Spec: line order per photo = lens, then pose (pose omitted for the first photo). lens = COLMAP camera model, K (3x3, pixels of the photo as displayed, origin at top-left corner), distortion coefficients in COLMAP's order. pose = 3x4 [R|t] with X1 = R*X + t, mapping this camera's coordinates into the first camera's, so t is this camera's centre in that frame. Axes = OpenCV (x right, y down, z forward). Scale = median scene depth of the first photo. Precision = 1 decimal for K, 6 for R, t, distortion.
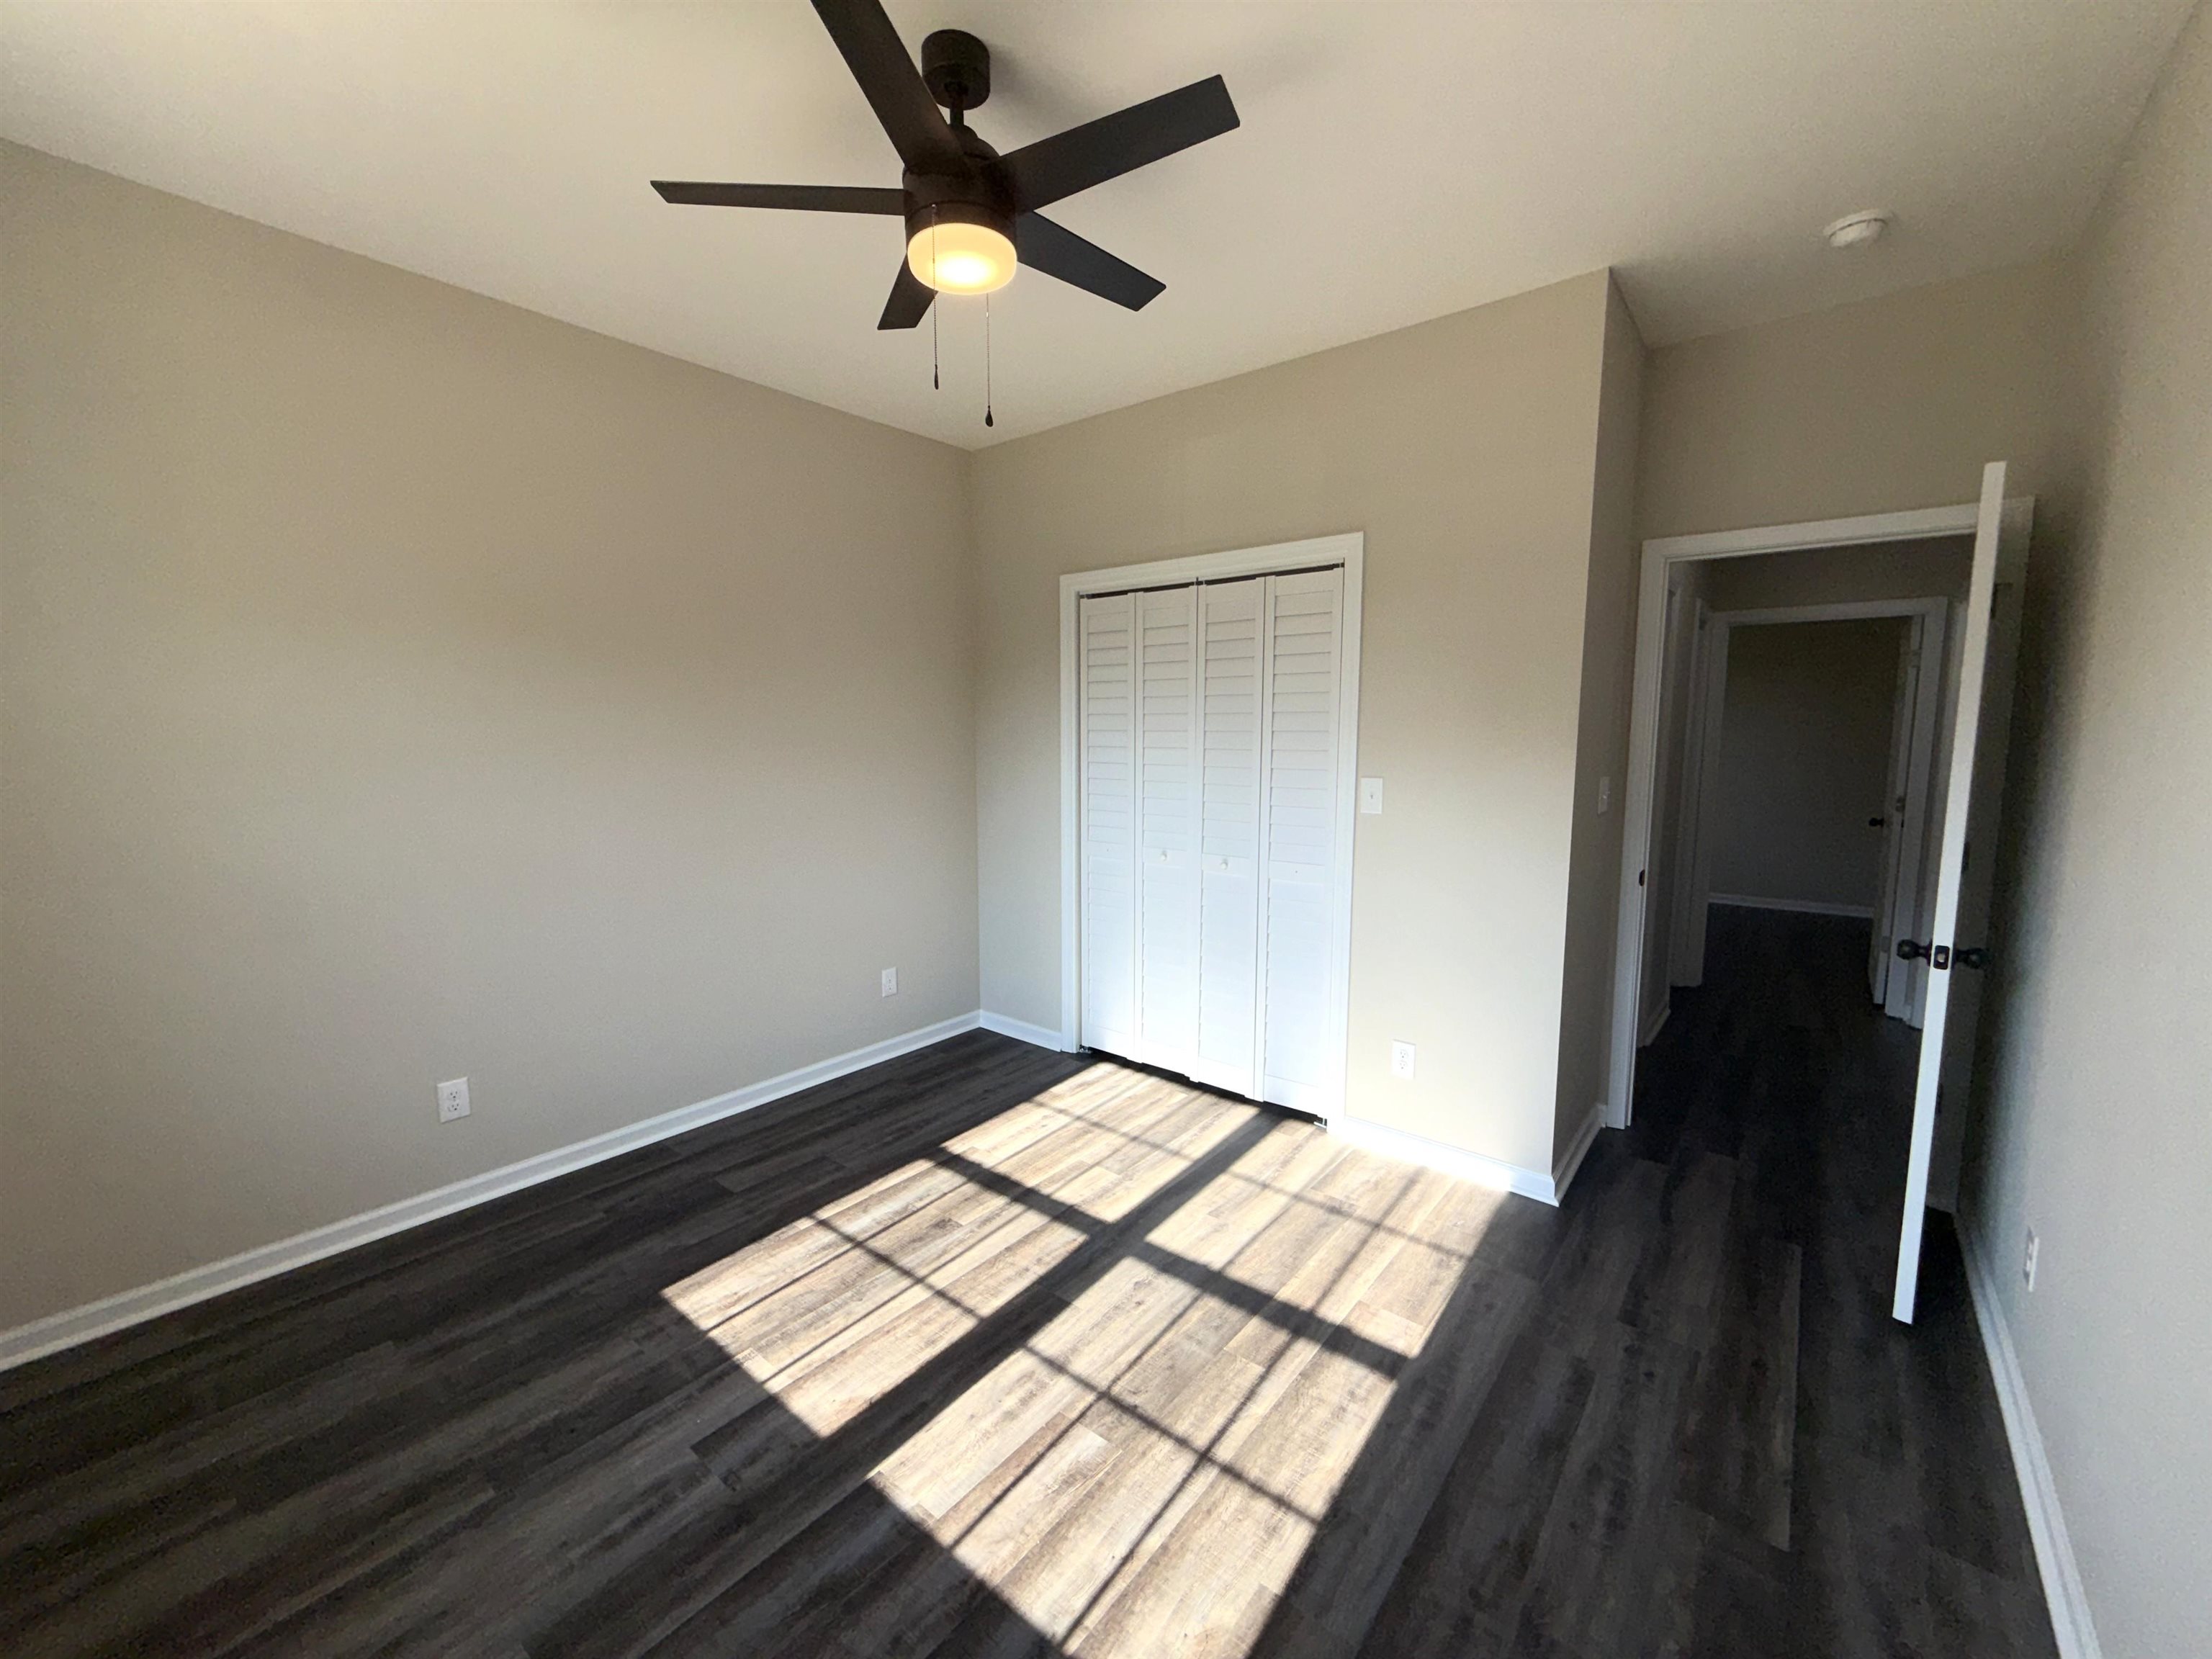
lens RADIAL K [[877.6, 0, 1082.2], [0, 877.6, 835.6], [0, 0, 1]] dist [0.002058, 0.000395]
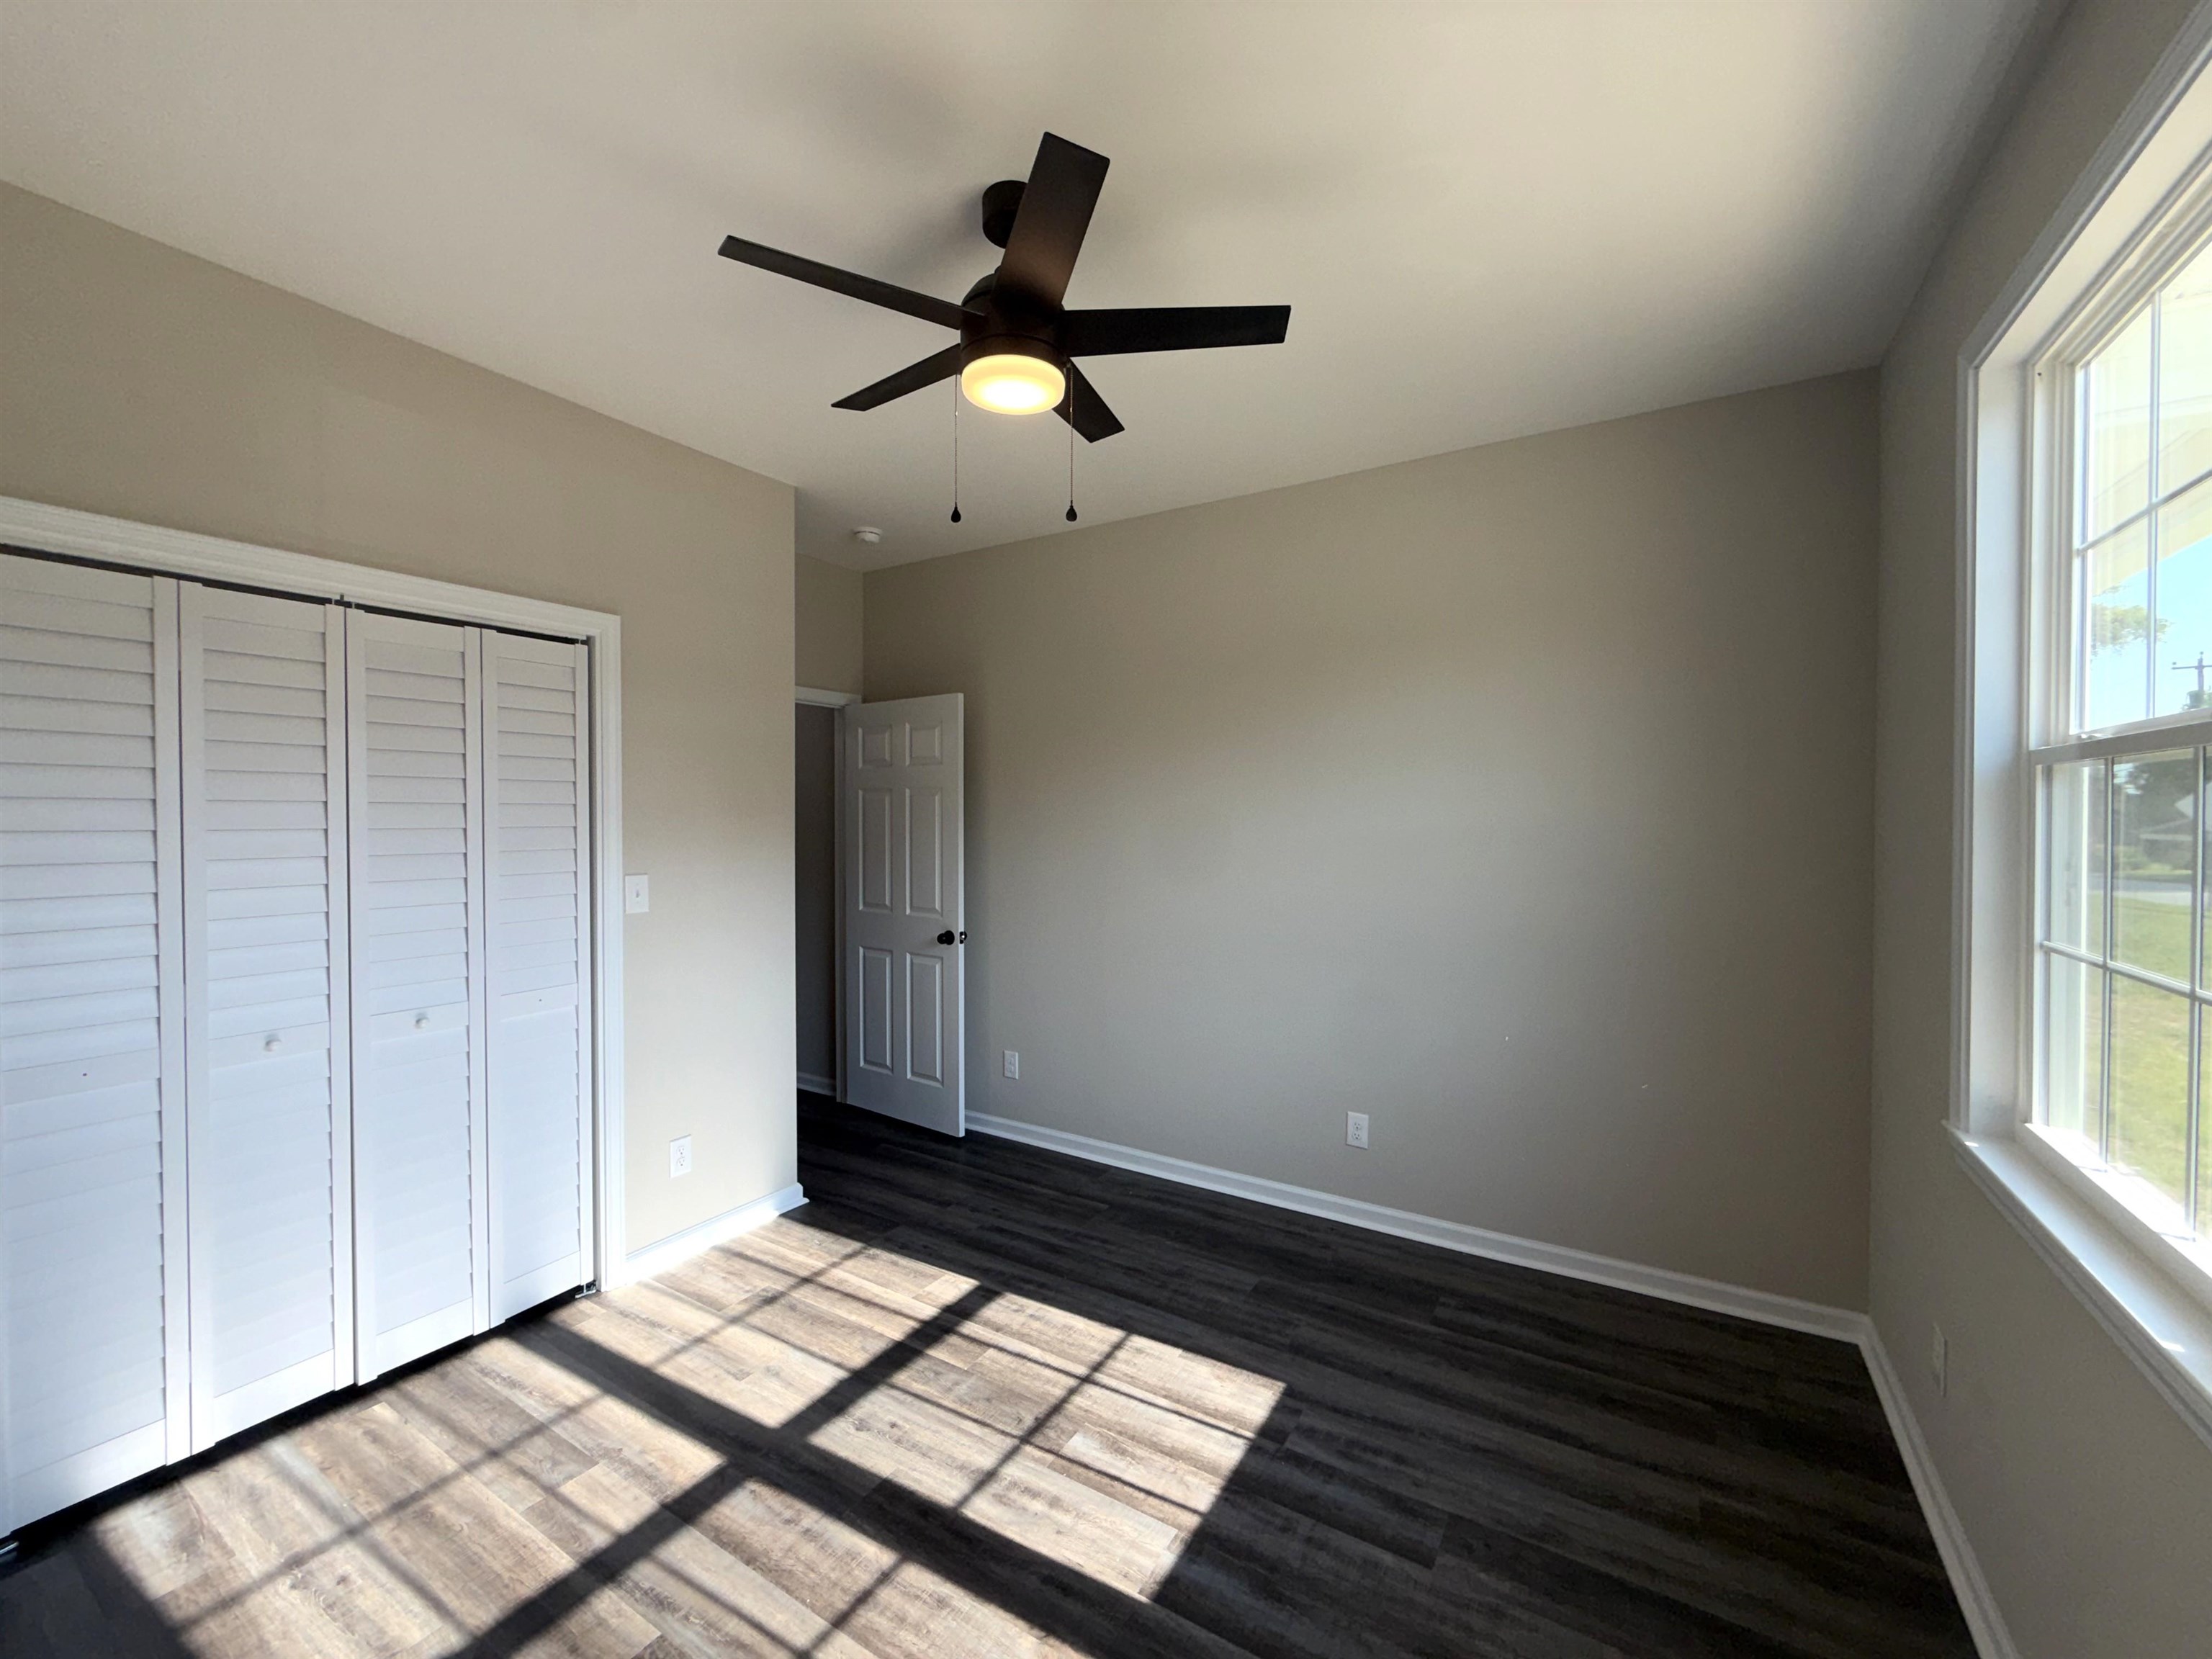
lens RADIAL K [[910.7, 0, 1106.0], [0, 910.7, 829.5], [0, 0, 1]] dist [0.001395, 0.000307]
pose [[-0.150453, -0.016085, 0.988486, -0.922055], [0.118579, 0.992356, 0.034197, -0.112888], [-0.981480, 0.122359, -0.147395, 0.828843]]
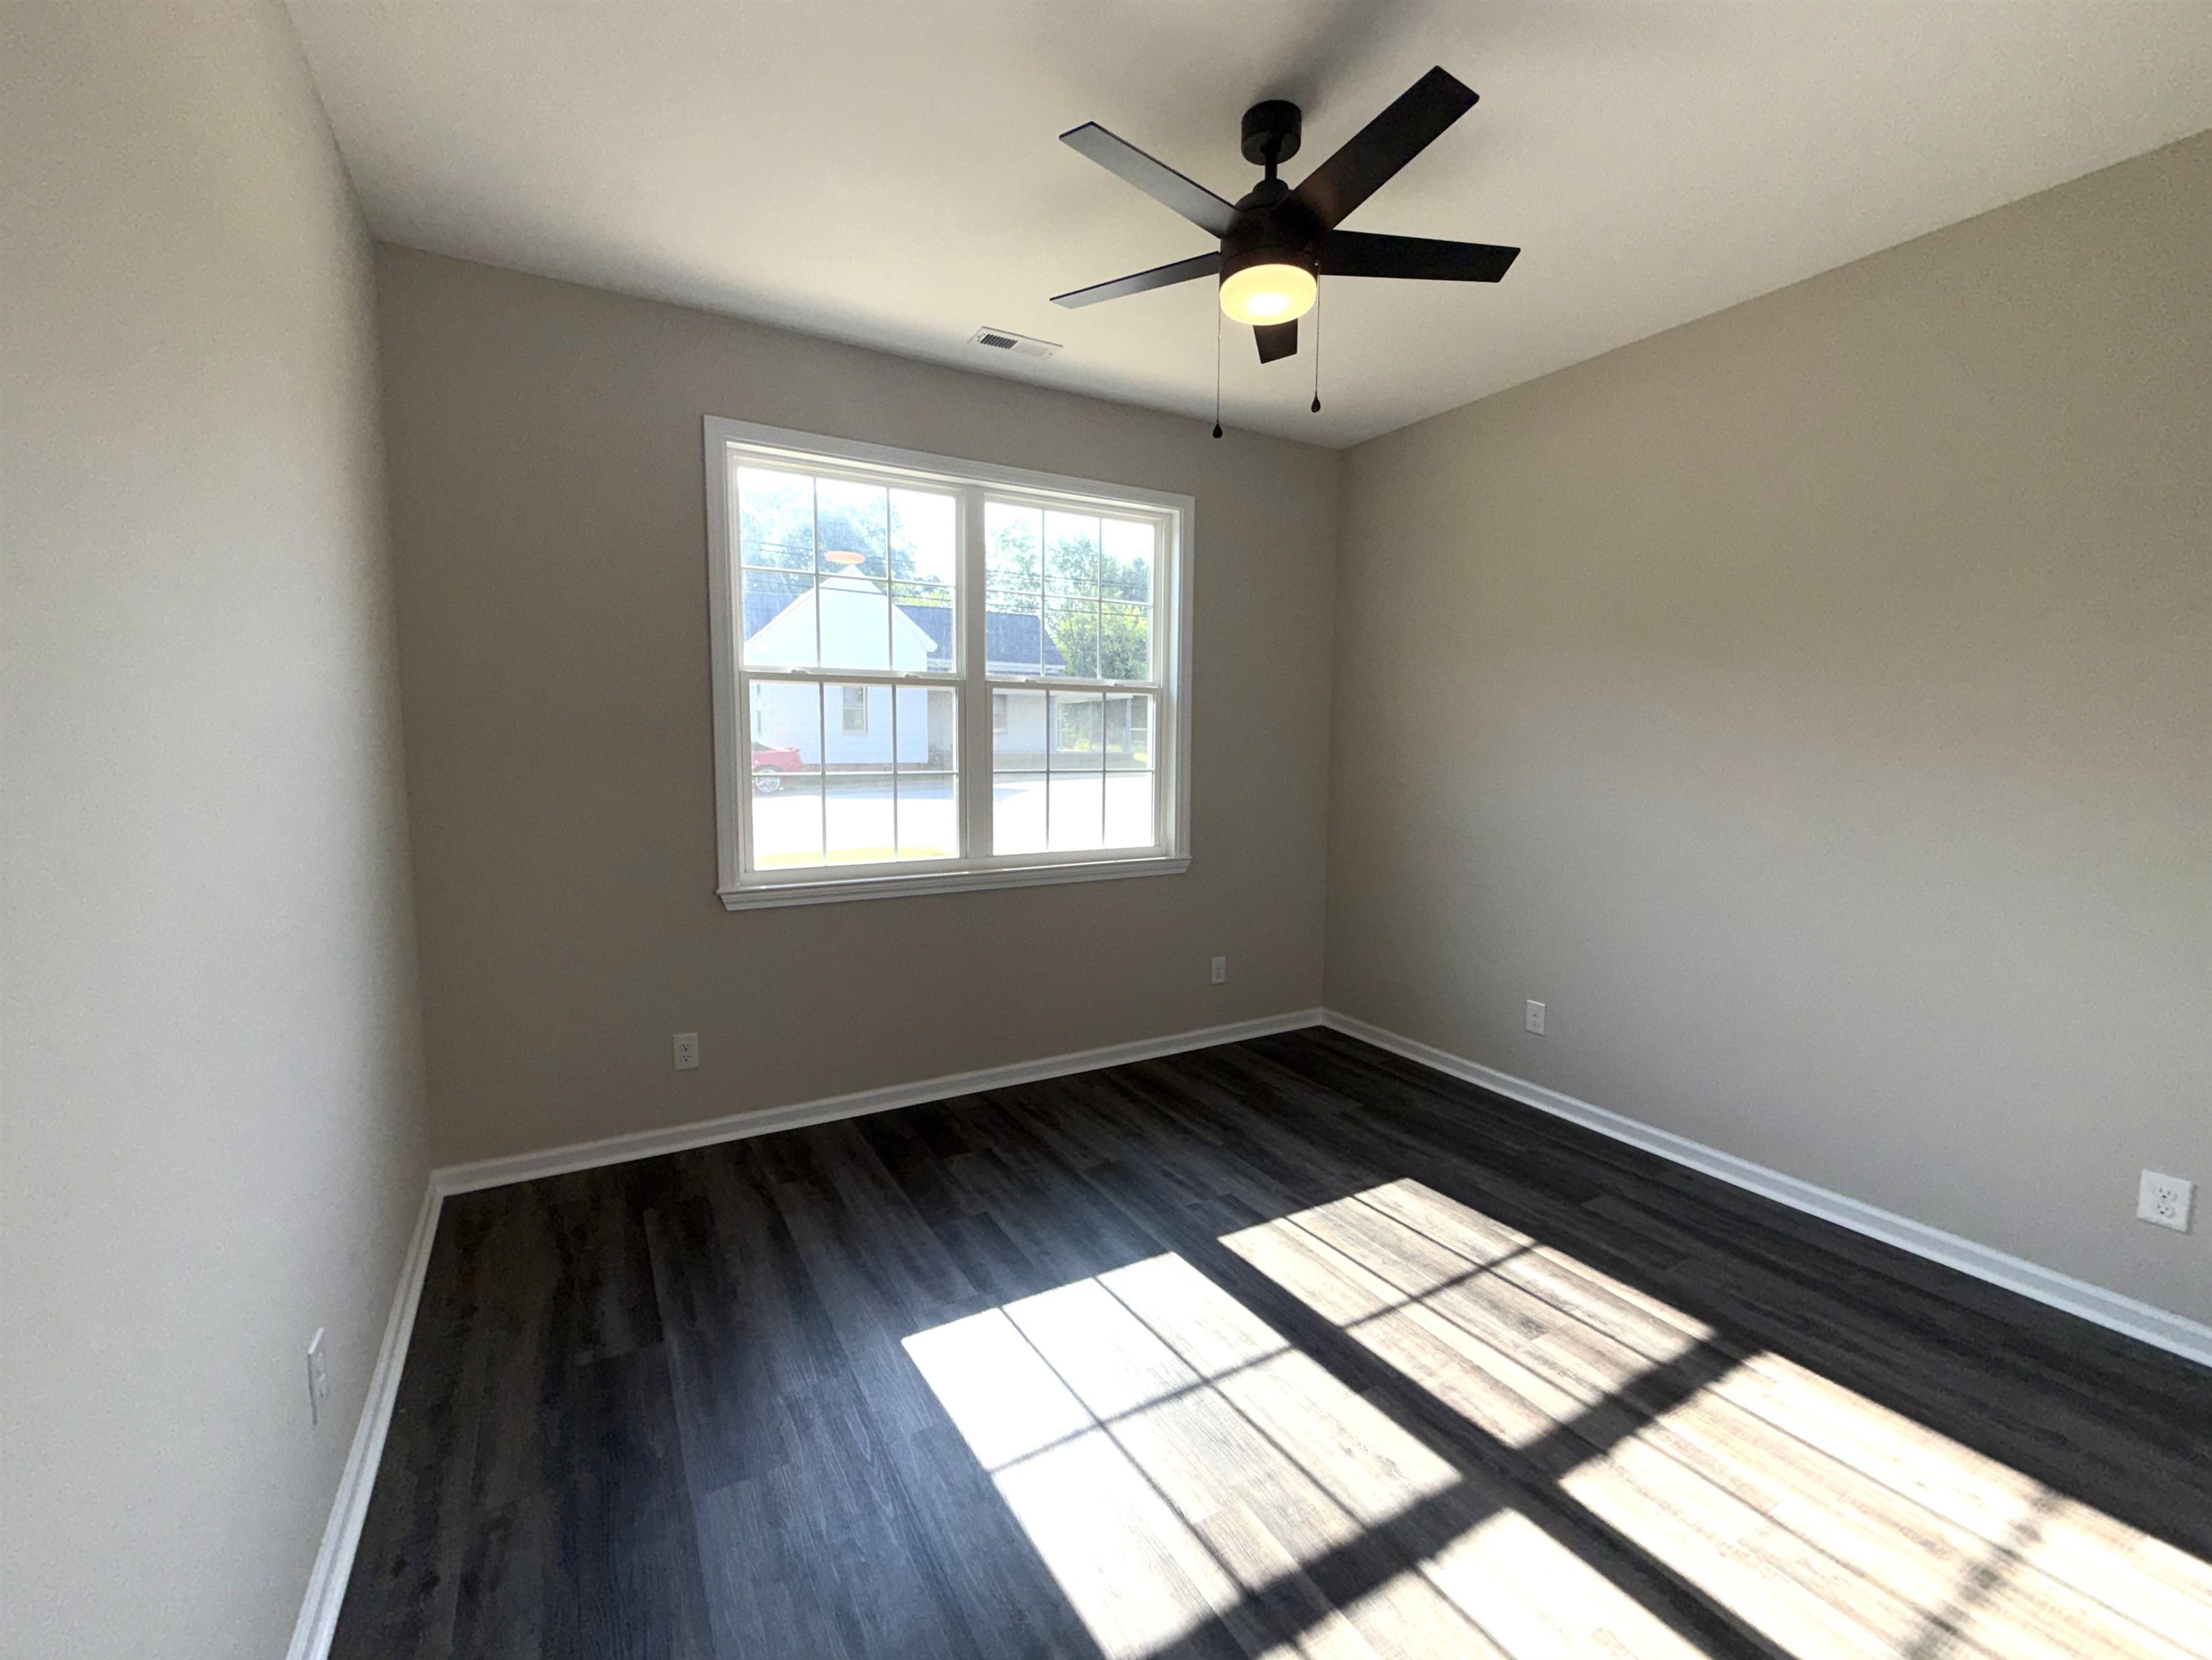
lens RADIAL K [[908.8, 0, 1106.0], [0, 908.8, 830.0], [0, 0, 1]] dist [0.000145, 0.000205]
pose [[-0.334997, 0.092281, -0.937689, 0.815360], [-0.117317, 0.983363, 0.138688, -0.082861], [0.934887, 0.156467, -0.318598, 0.956781]]
